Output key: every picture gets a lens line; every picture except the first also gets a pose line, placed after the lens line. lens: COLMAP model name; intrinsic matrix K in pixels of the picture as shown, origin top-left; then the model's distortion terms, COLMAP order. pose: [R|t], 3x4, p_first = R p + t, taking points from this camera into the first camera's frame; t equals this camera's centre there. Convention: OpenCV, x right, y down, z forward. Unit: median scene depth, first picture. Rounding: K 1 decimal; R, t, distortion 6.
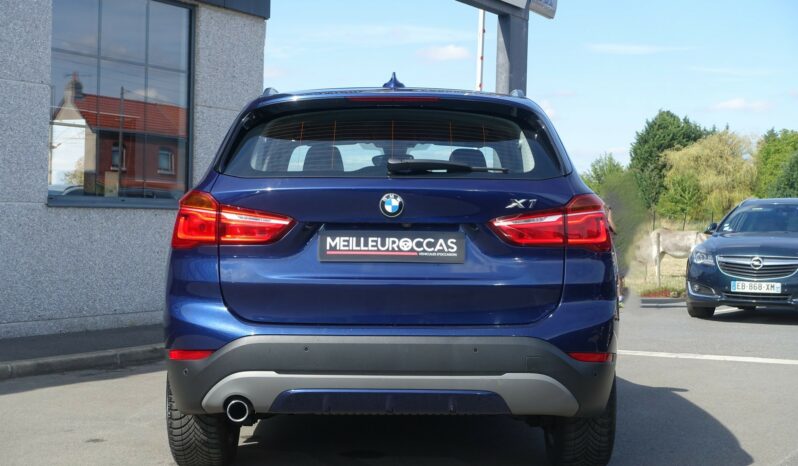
lens RADIAL K [[1245.5, 0, 398.1], [0, 1245.5, 235.7], [0, 0, 1]] dist [-0.009827, 0.000000]
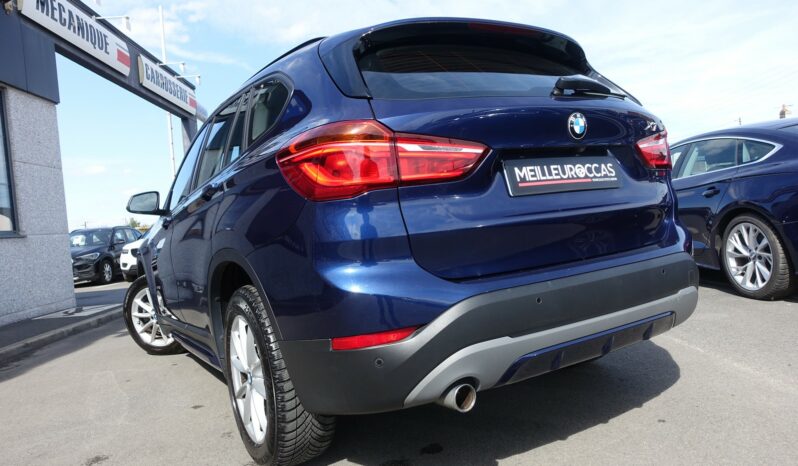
lens RADIAL K [[545.3, 0, 401.0], [0, 545.3, 231.8], [0, 0, 1]] dist [-0.005949, 0.001011]
pose [[0.846078, -0.108407, 0.521920, -0.322700], [0.116394, 0.993047, 0.017579, 0.029249], [-0.520197, 0.045876, 0.852813, 0.725219]]
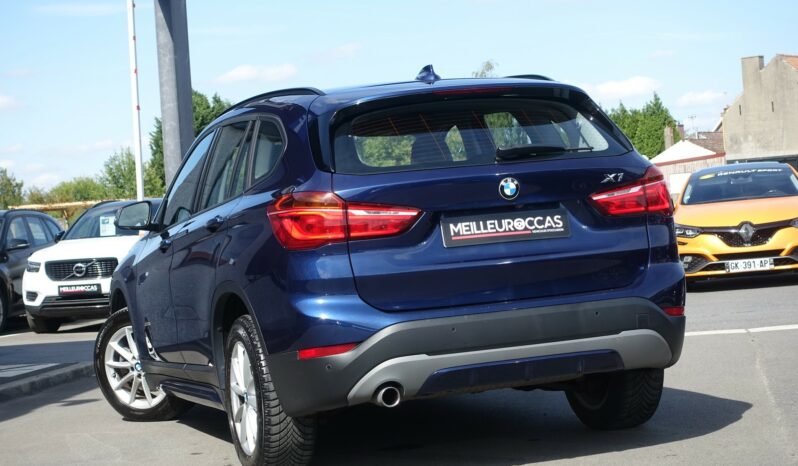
lens RADIAL K [[1613.5, 0, 400.4], [0, 1613.5, 233.2], [0, 0, 1]] dist [0.004951, 0.000000]
pose [[0.940363, -0.090868, 0.327811, -0.548085], [0.095193, 0.995455, 0.002864, 0.000922], [-0.326581, 0.028512, 0.944739, -0.283531]]
